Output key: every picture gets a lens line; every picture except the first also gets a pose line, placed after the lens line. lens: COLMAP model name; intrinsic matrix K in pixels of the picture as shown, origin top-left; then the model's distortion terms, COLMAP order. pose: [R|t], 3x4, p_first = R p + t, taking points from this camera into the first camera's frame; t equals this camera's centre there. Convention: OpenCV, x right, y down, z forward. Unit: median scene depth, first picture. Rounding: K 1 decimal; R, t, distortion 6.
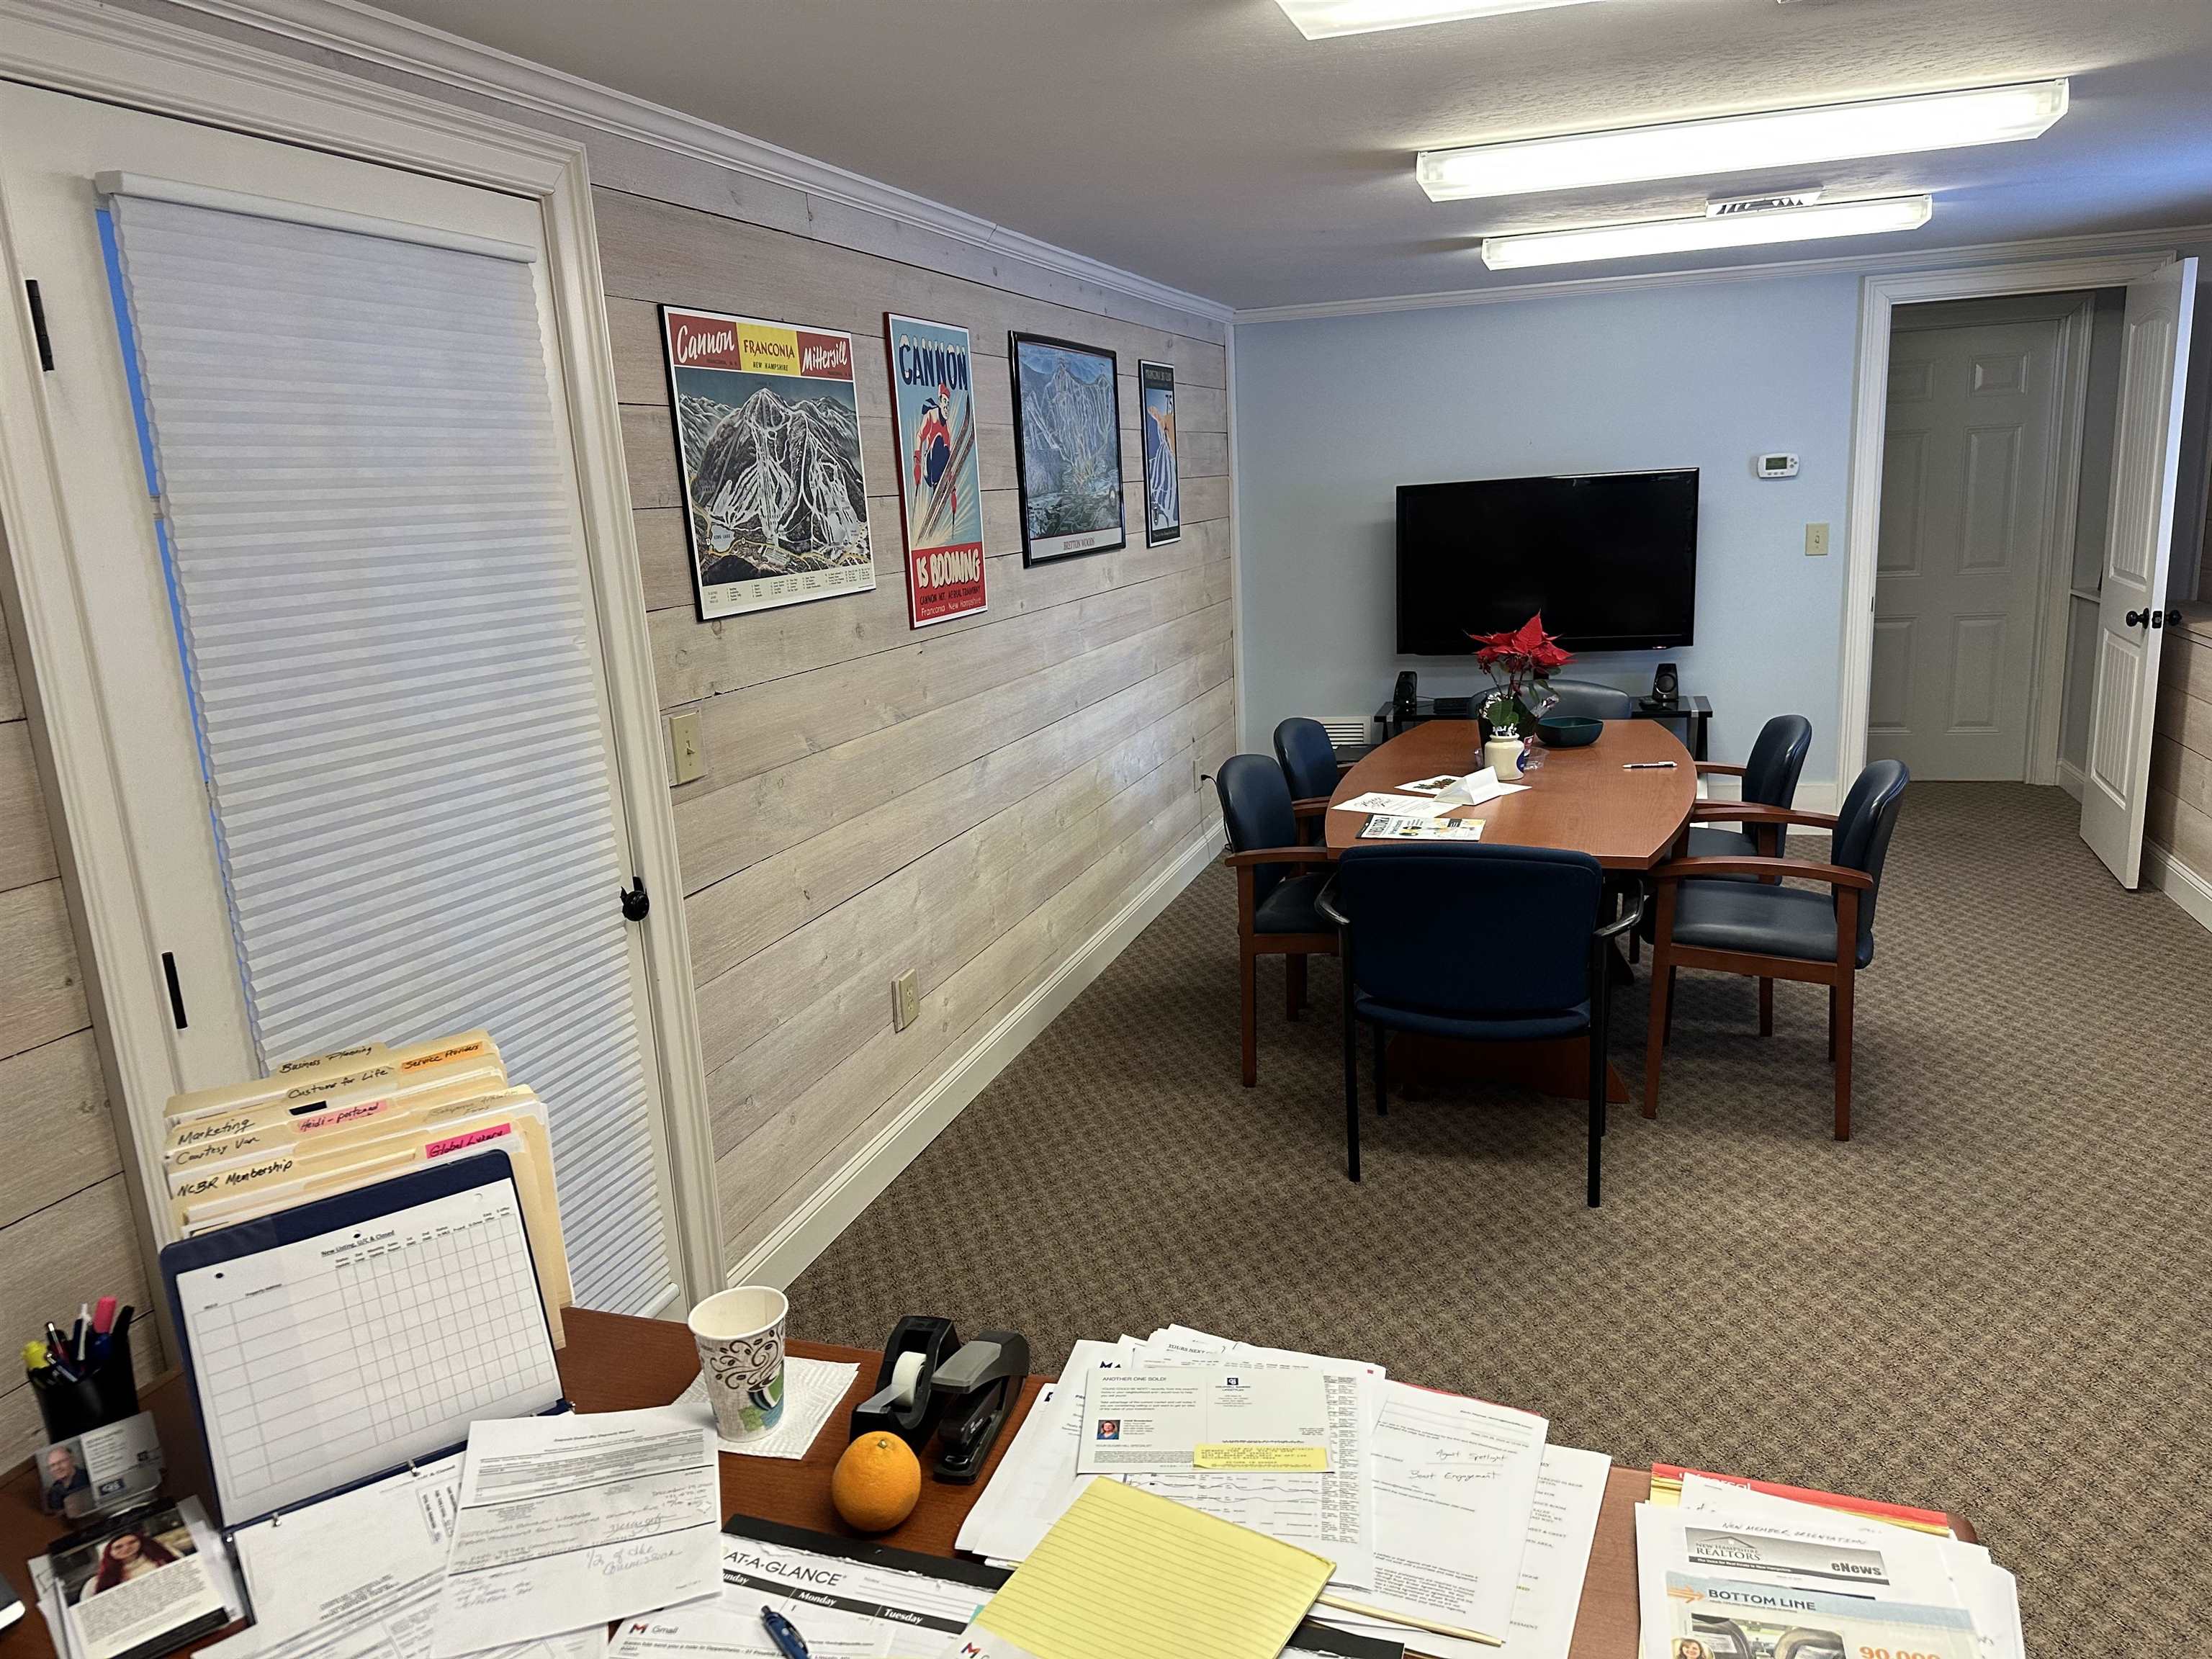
lens RADIAL K [[1532.0, 0, 1107.9], [0, 1532.0, 836.1], [0, 0, 1]] dist [0.078705, -0.092721]
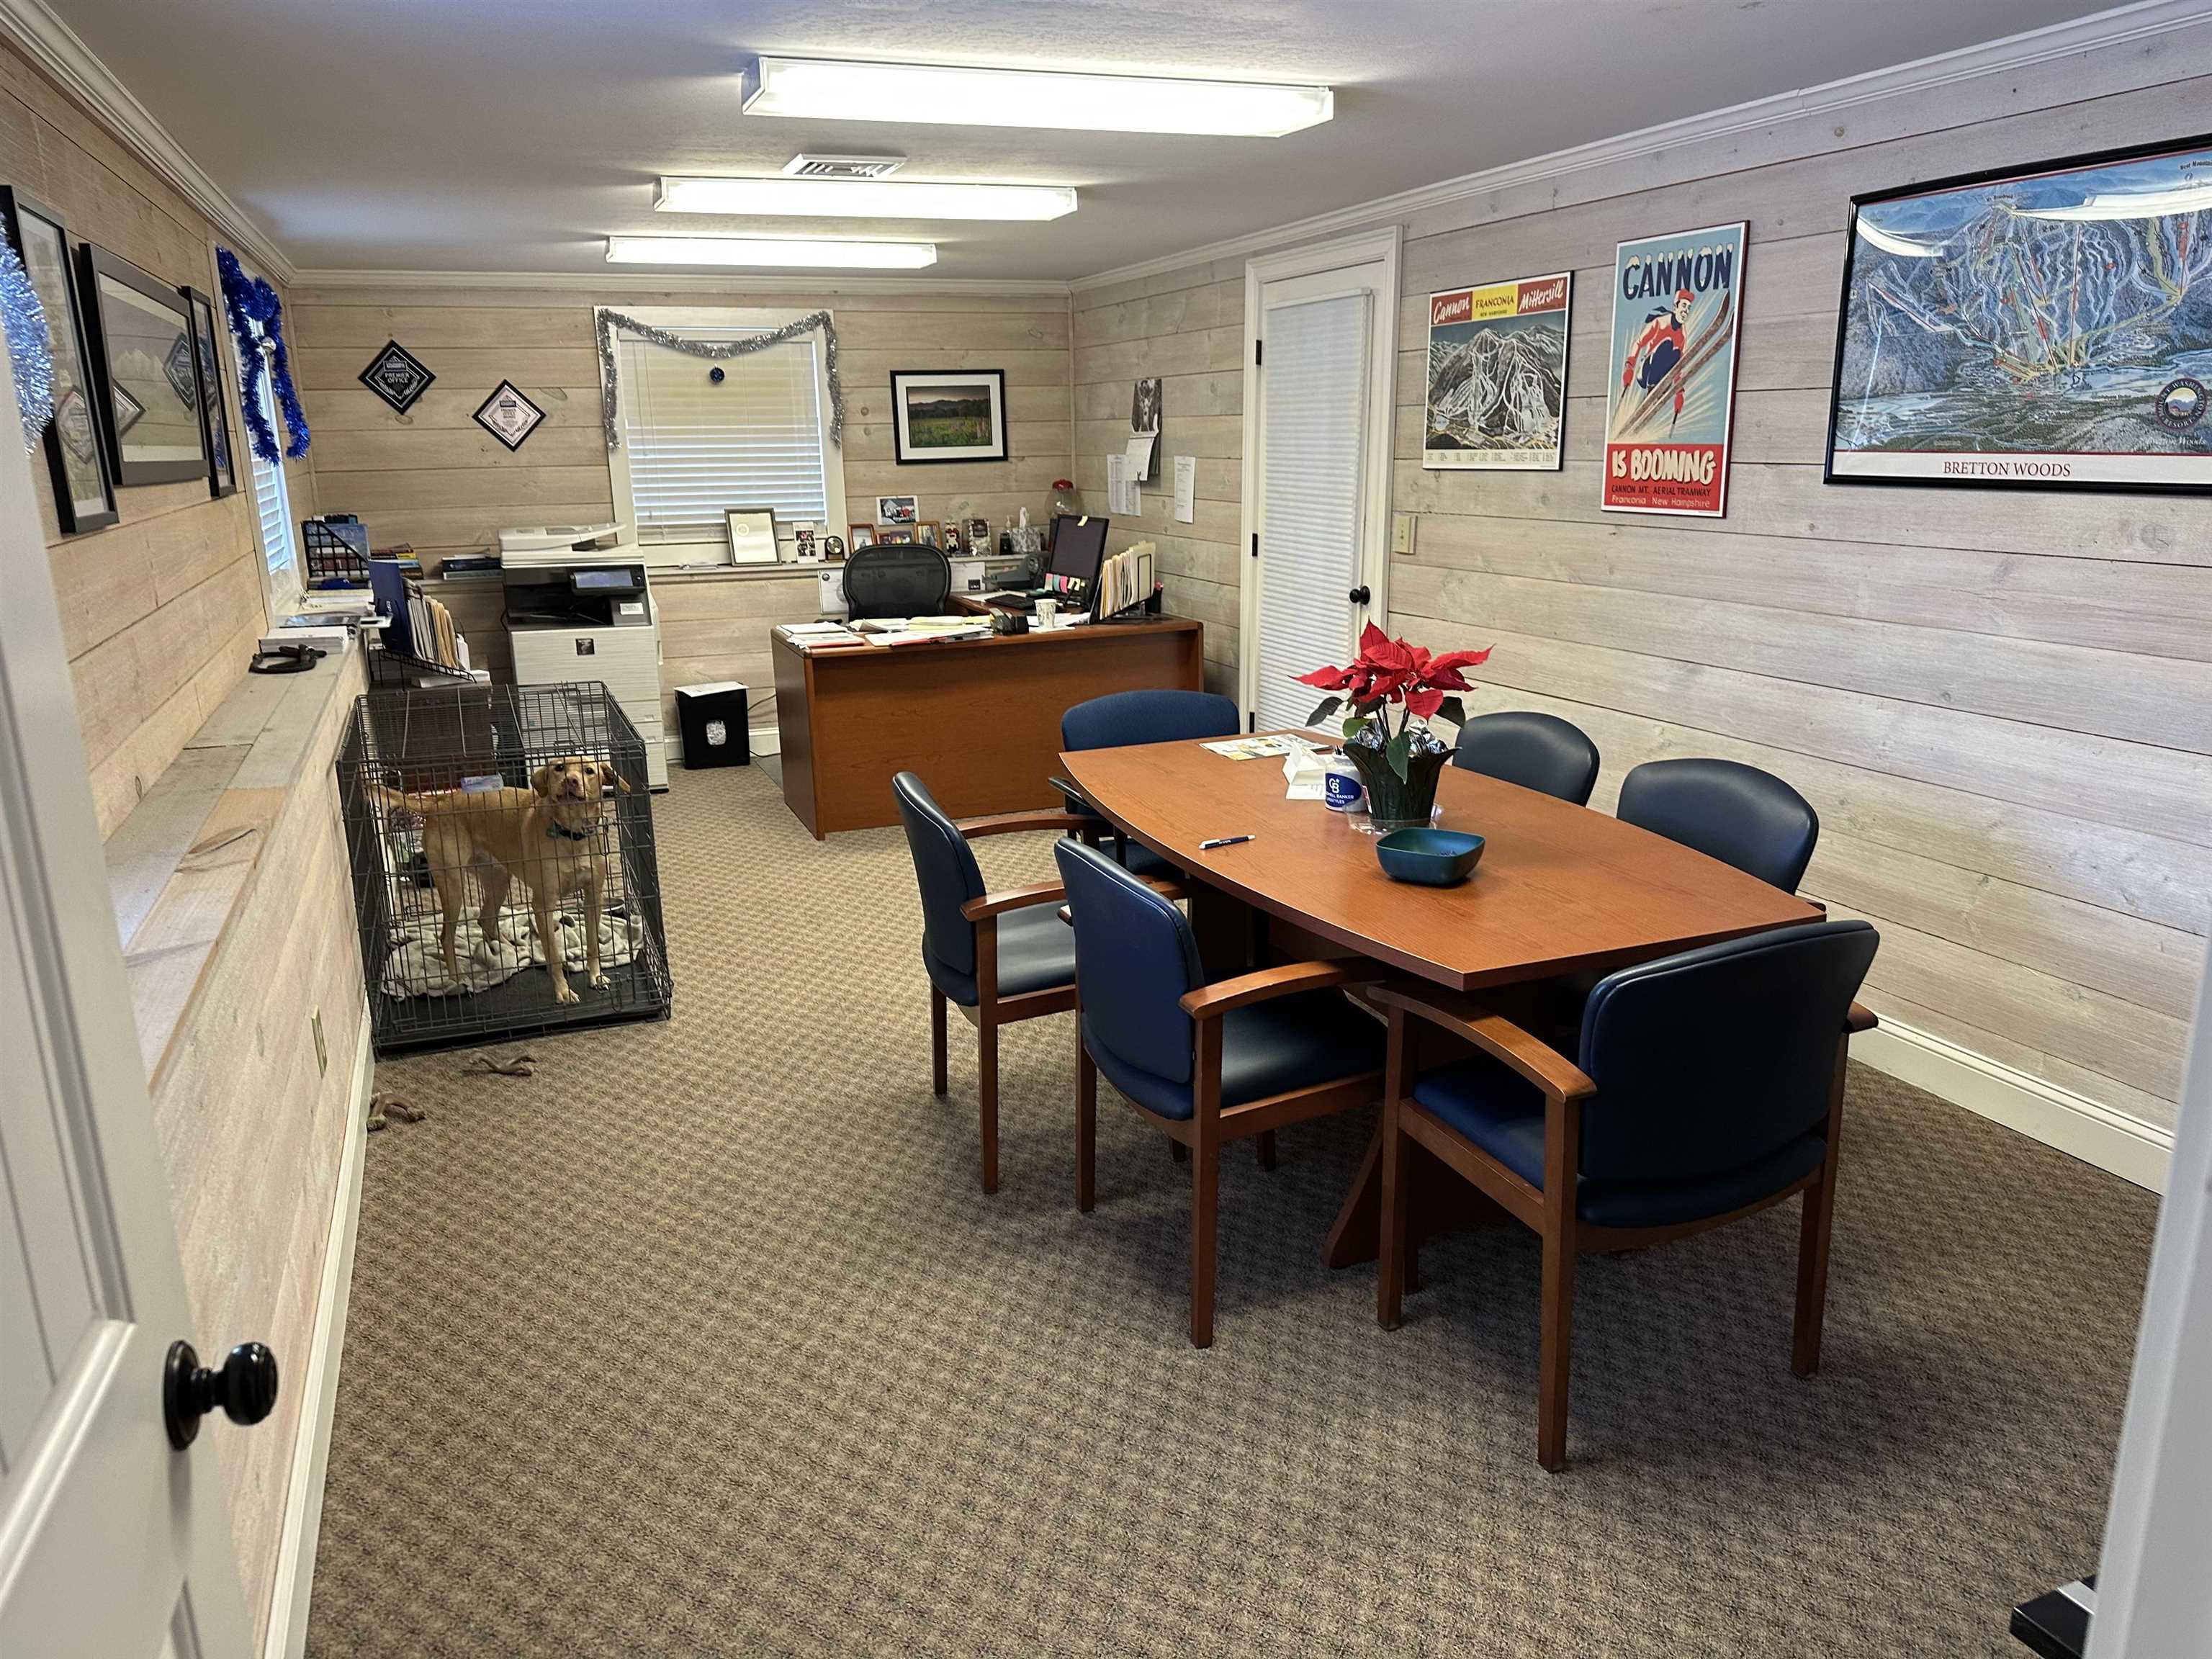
lens RADIAL K [[1532.0, 0, 1101.2], [0, 1532.0, 826.4], [0, 0, 1]] dist [0.078705, -0.092721]
pose [[-0.750712, 0.214732, -0.624757, 1.138945], [-0.106206, 0.894170, 0.434948, -0.468466], [0.652036, 0.392873, -0.648459, 1.917220]]
